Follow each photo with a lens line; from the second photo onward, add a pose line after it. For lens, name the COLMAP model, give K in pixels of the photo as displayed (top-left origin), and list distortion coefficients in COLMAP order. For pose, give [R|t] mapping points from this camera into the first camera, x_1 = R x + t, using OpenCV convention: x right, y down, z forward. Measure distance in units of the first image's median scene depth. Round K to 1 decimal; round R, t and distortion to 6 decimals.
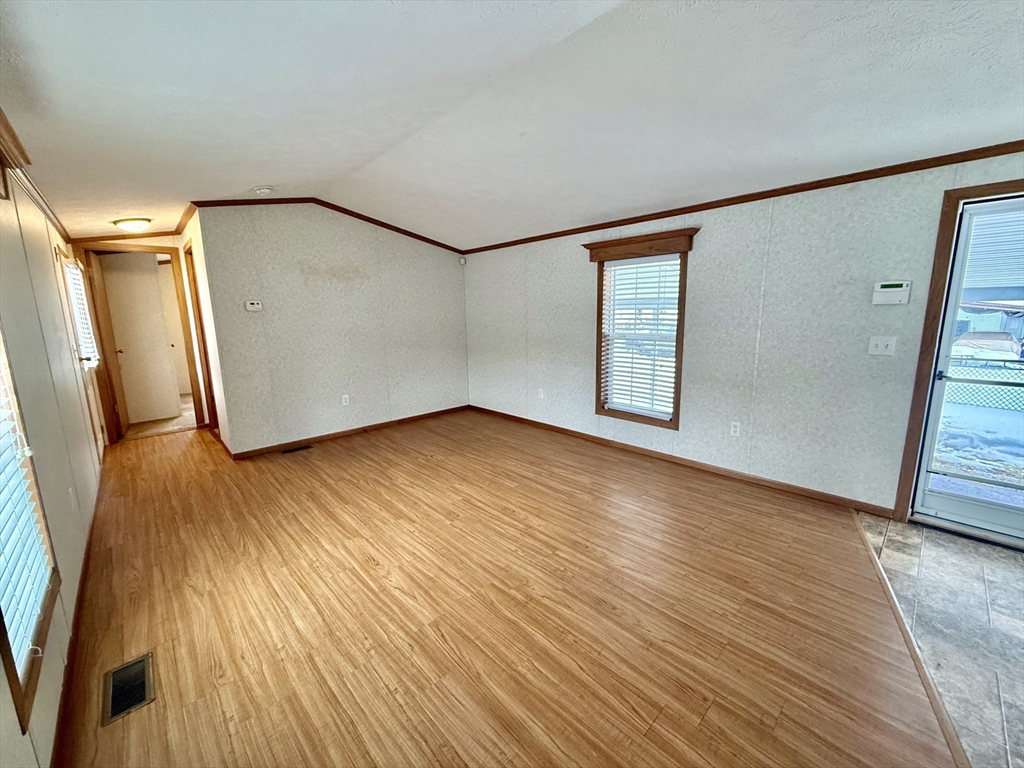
lens RADIAL K [[406.1, 0, 510.4], [0, 406.1, 382.6], [0, 0, 1]] dist [-0.000334, -0.000072]
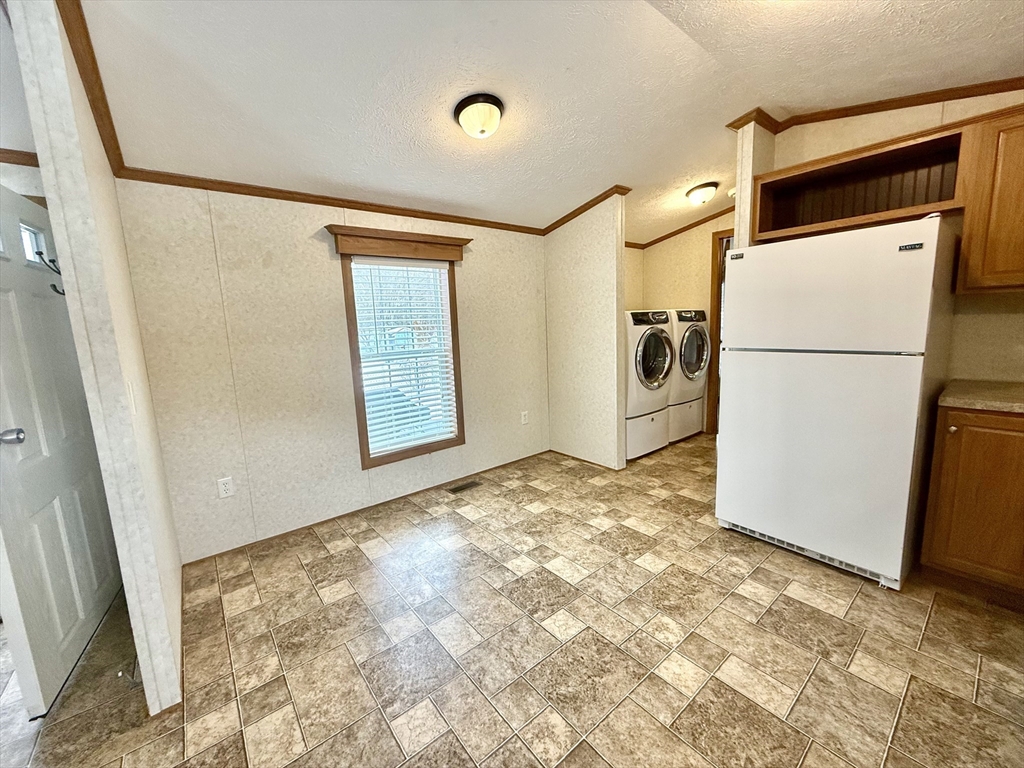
lens RADIAL K [[406.1, 0, 510.4], [0, 406.1, 382.6], [0, 0, 1]] dist [-0.000334, -0.000072]
pose [[0.079787, -0.143487, 0.986431, -0.511127], [0.206133, 0.970571, 0.124507, -0.121087], [-0.975266, 0.193402, 0.107016, 0.750265]]
